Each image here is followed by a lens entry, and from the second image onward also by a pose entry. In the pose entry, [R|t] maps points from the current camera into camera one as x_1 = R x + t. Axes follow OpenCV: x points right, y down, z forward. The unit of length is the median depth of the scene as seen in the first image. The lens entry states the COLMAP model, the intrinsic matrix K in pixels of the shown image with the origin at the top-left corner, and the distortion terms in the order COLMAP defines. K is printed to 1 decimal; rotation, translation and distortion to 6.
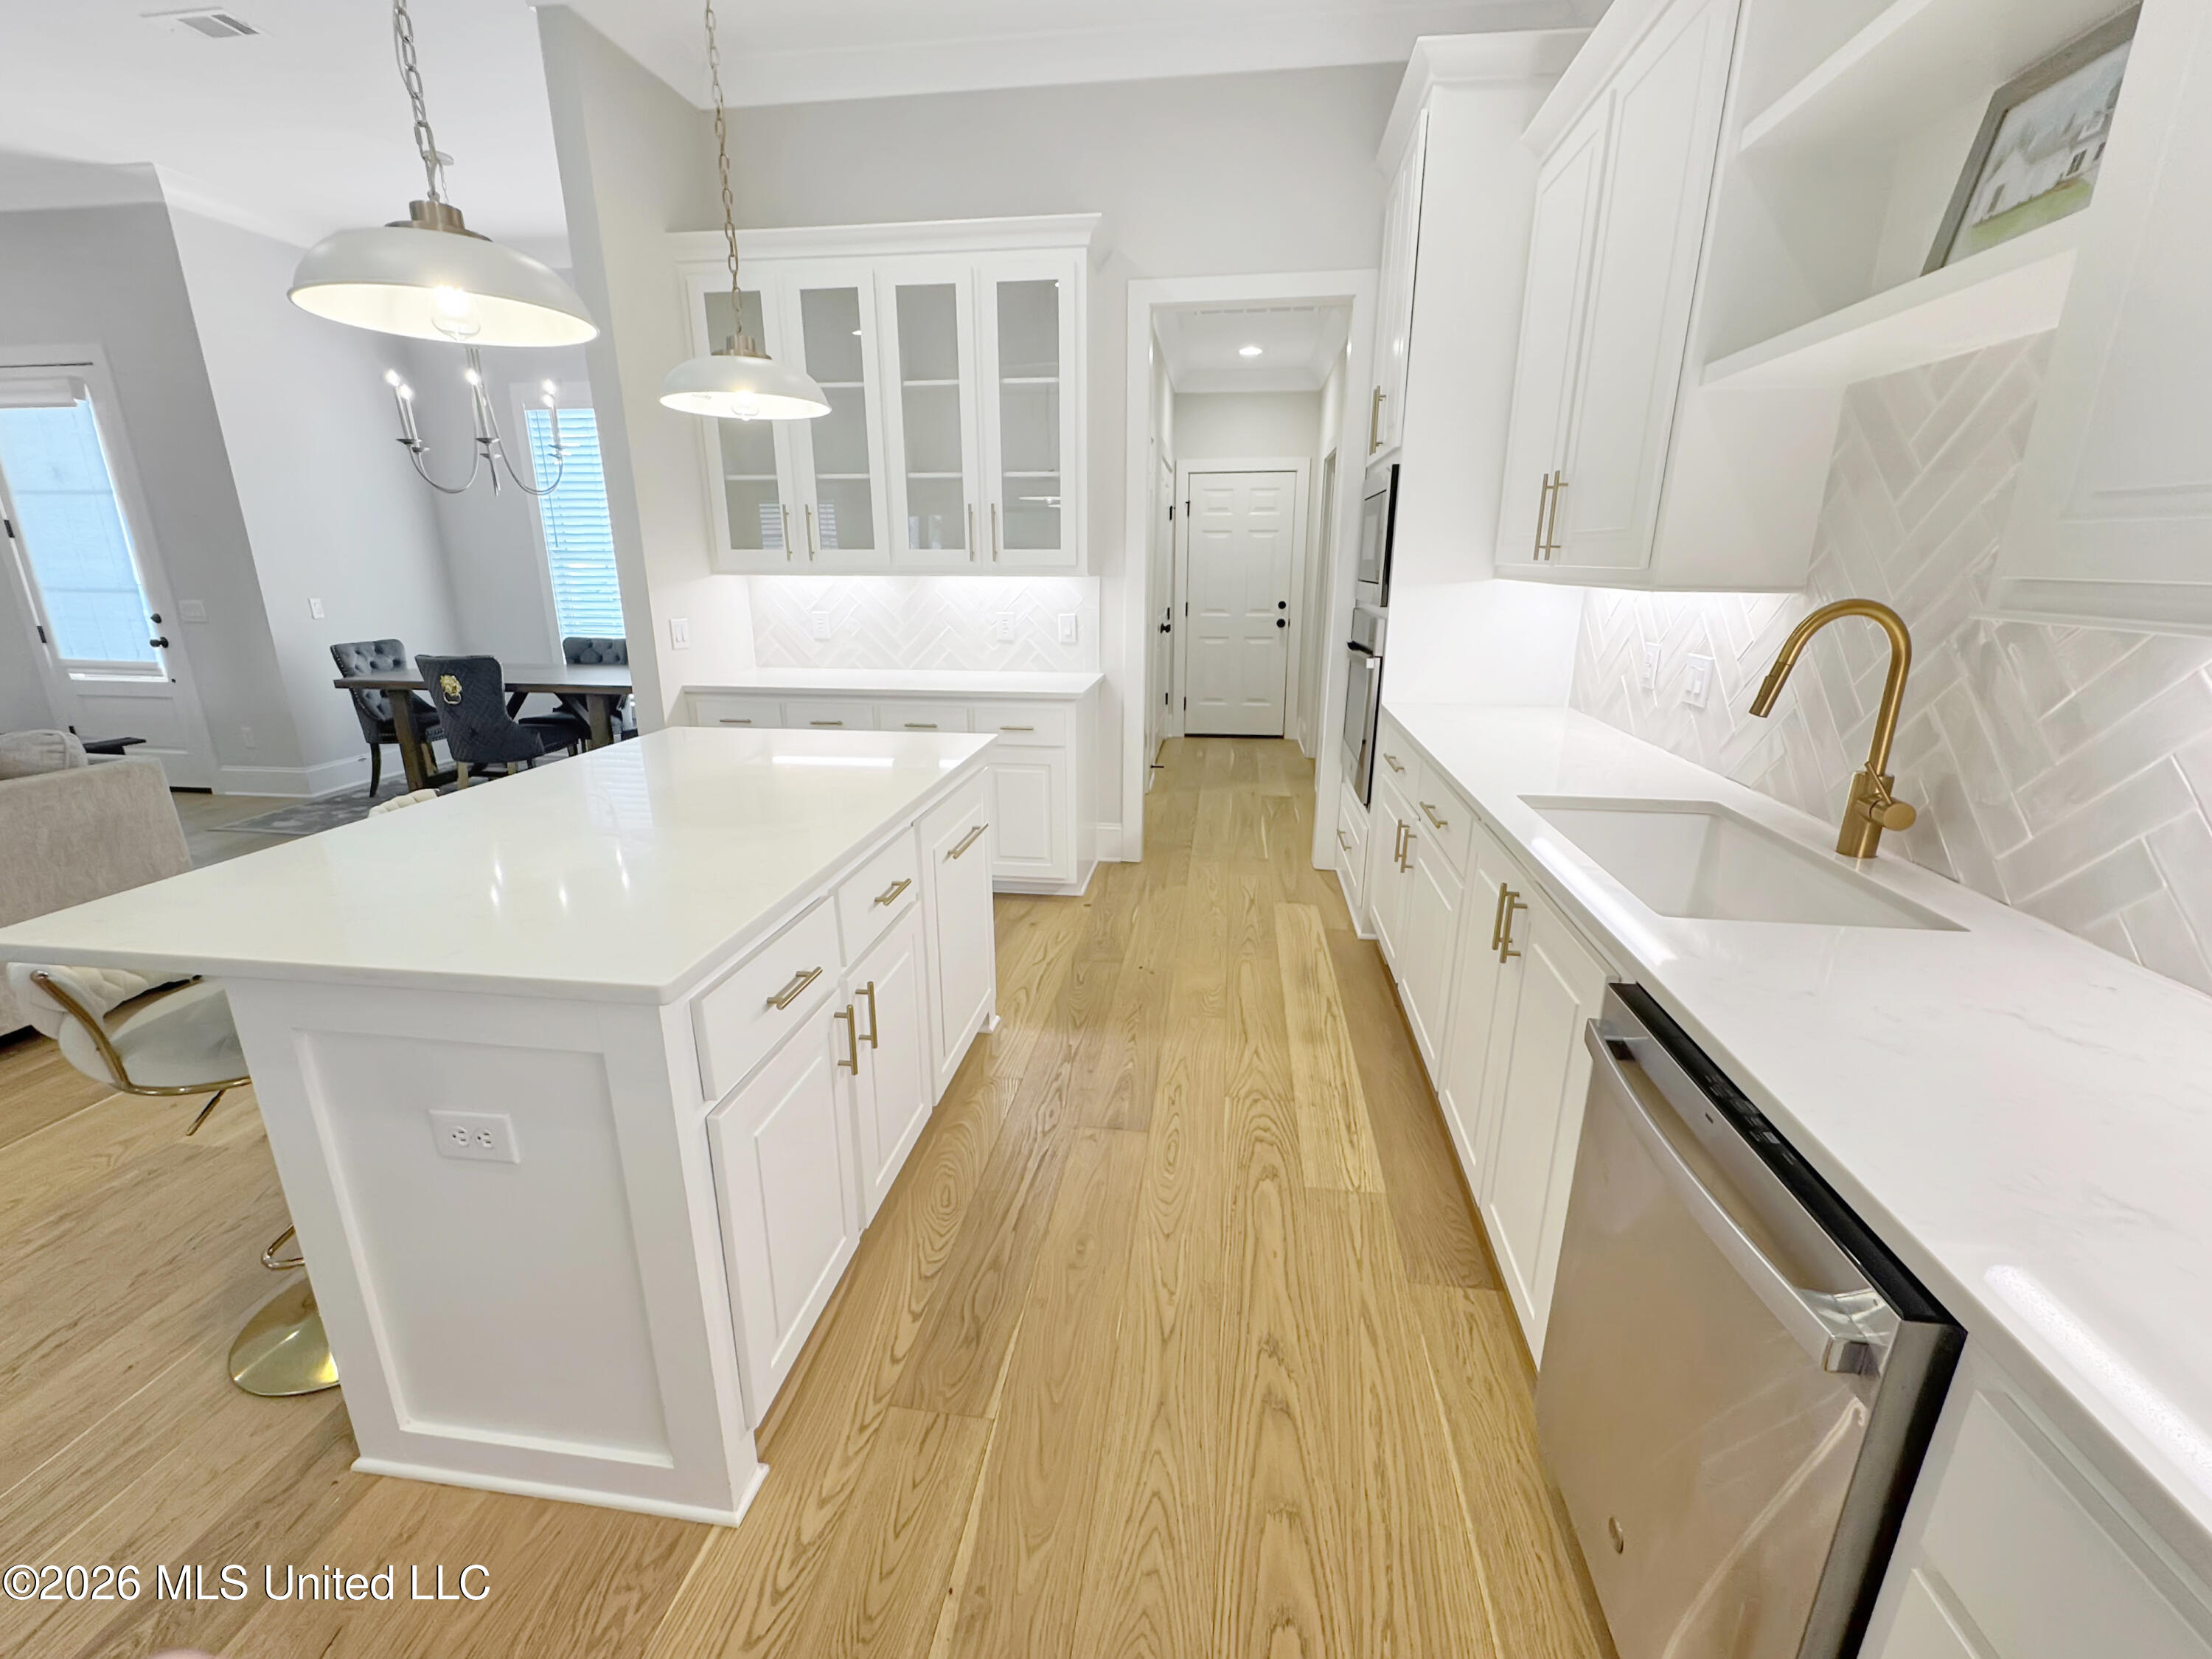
lens RADIAL K [[924.9, 0, 1103.5], [0, 924.9, 855.7], [0, 0, 1]] dist [-0.005484, 0.000310]
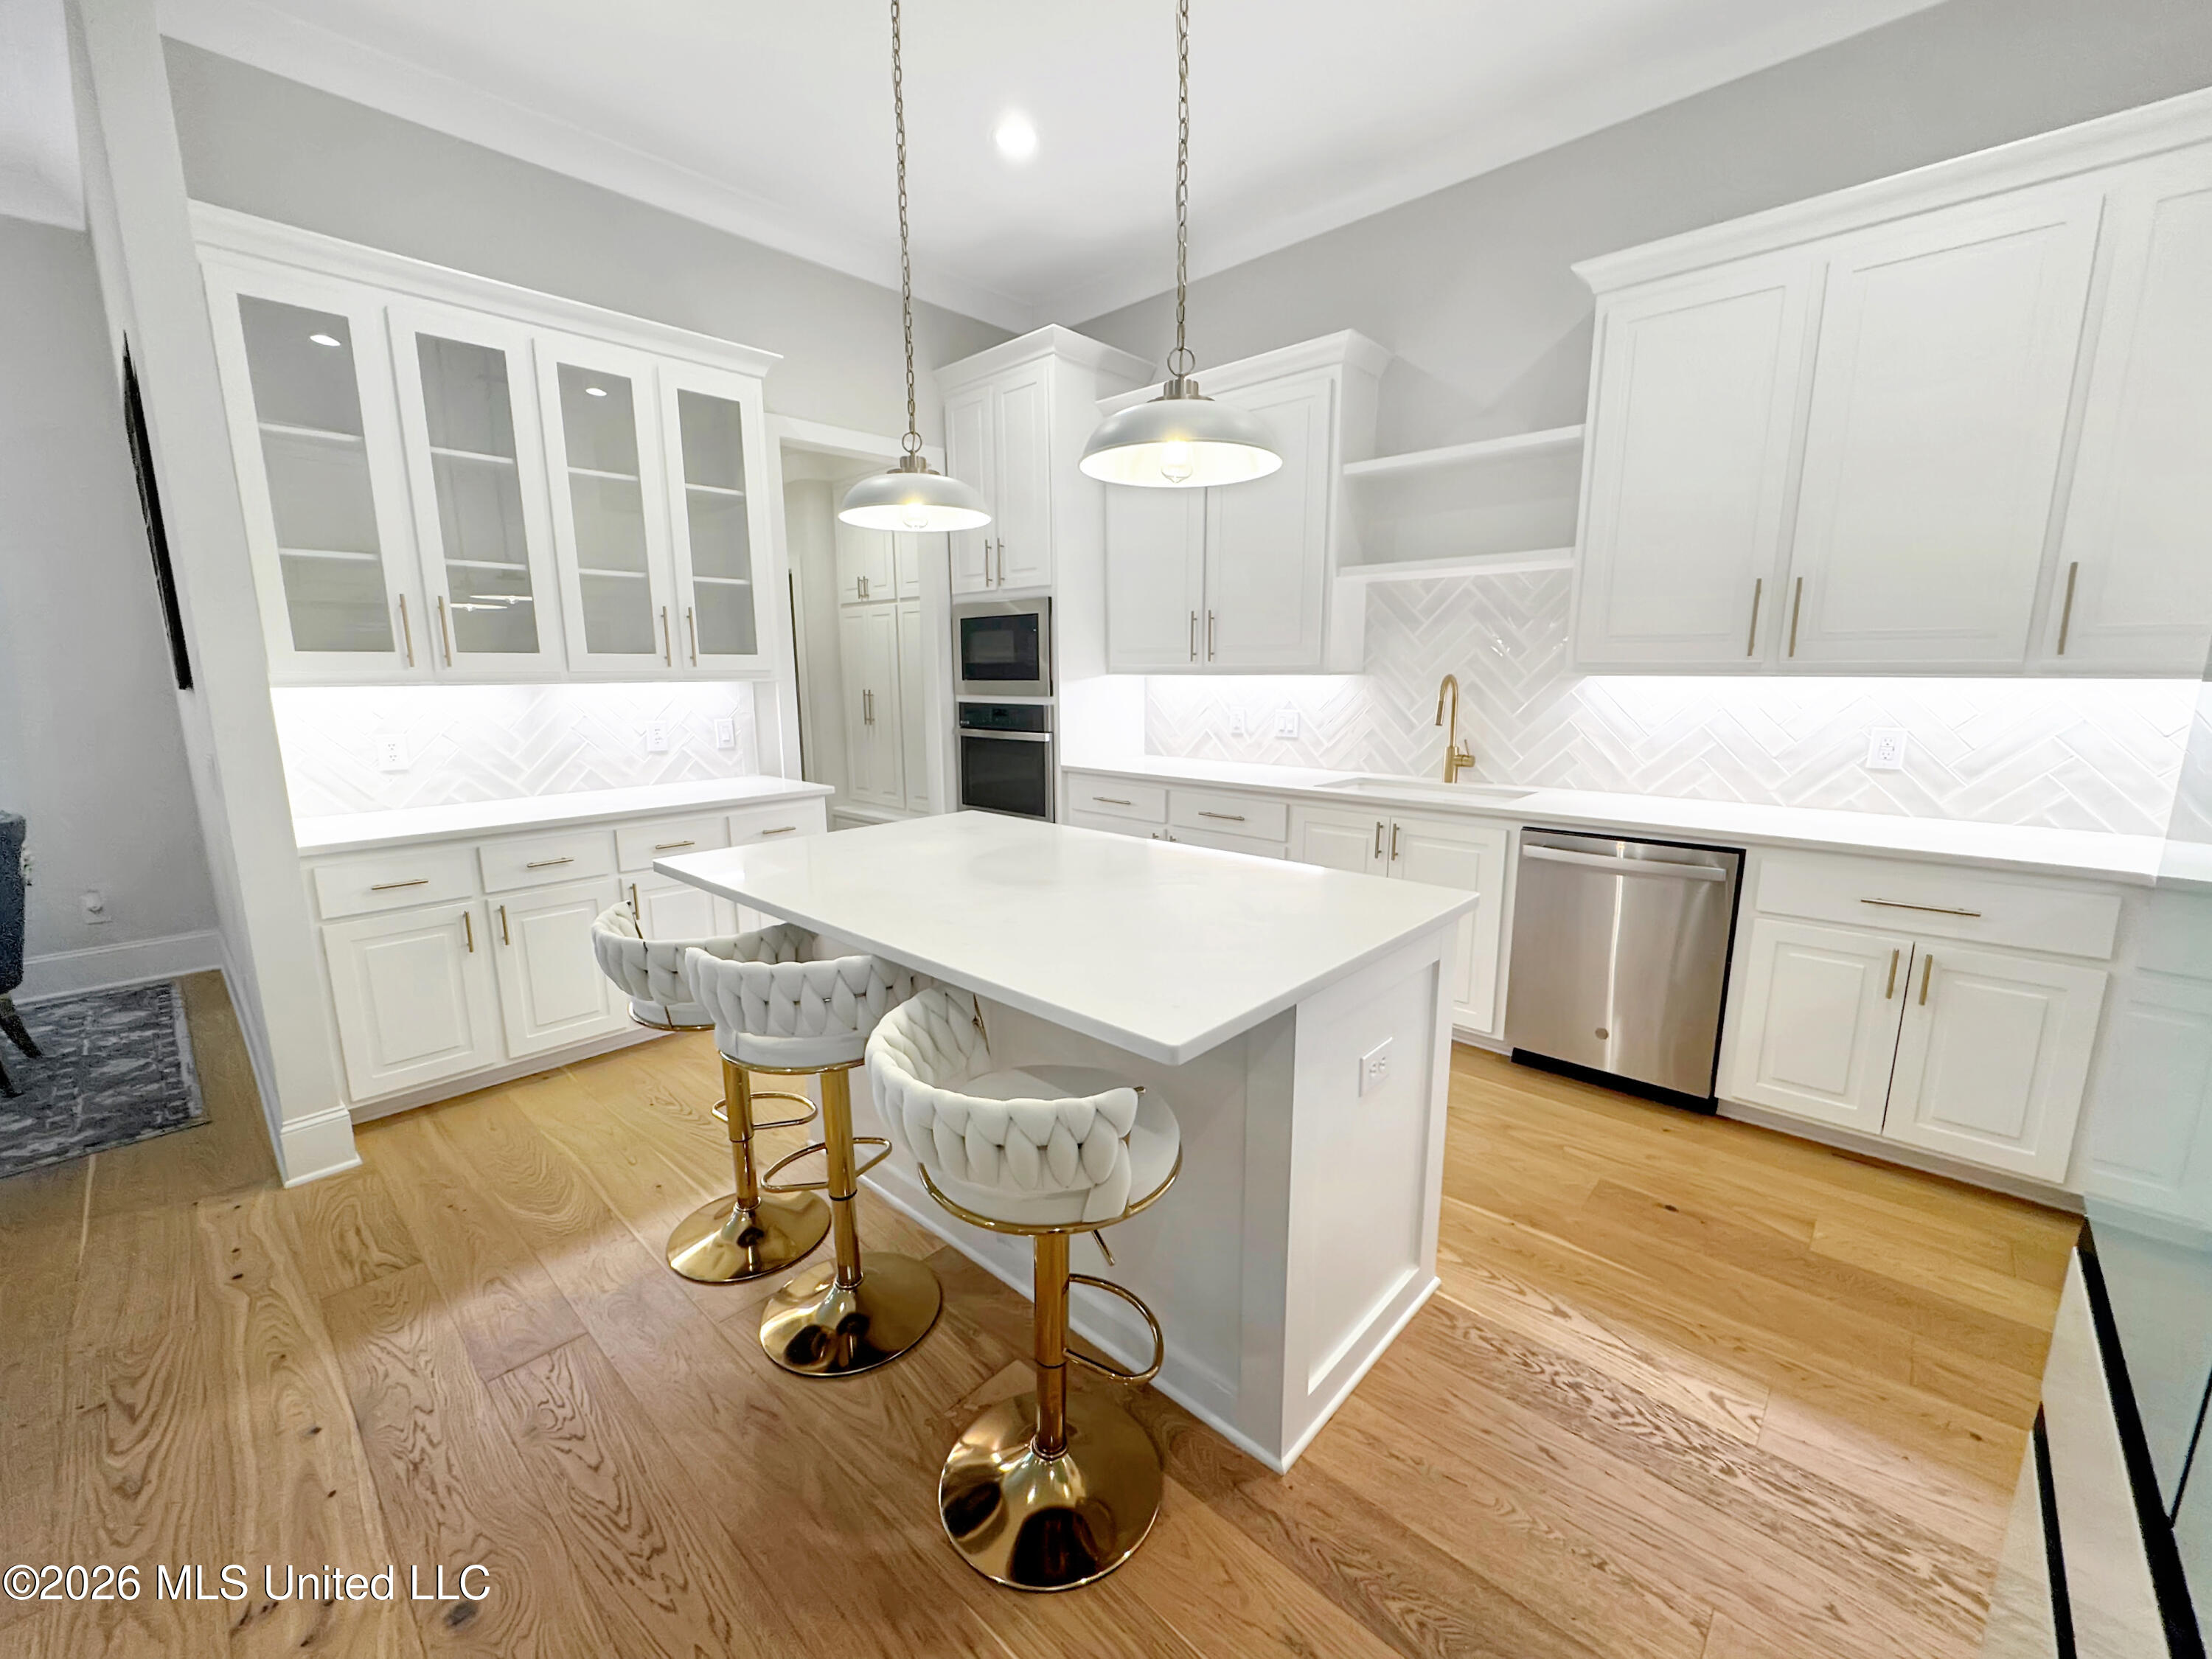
lens RADIAL K [[924.9, 0, 1125.2], [0, 924.9, 846.5], [0, 0, 1]] dist [-0.005484, 0.000310]
pose [[0.552209, -0.164244, 0.817367, -0.739071], [0.261610, 0.965021, 0.017171, -0.048129], [-0.791596, 0.204350, 0.575861, 0.164793]]
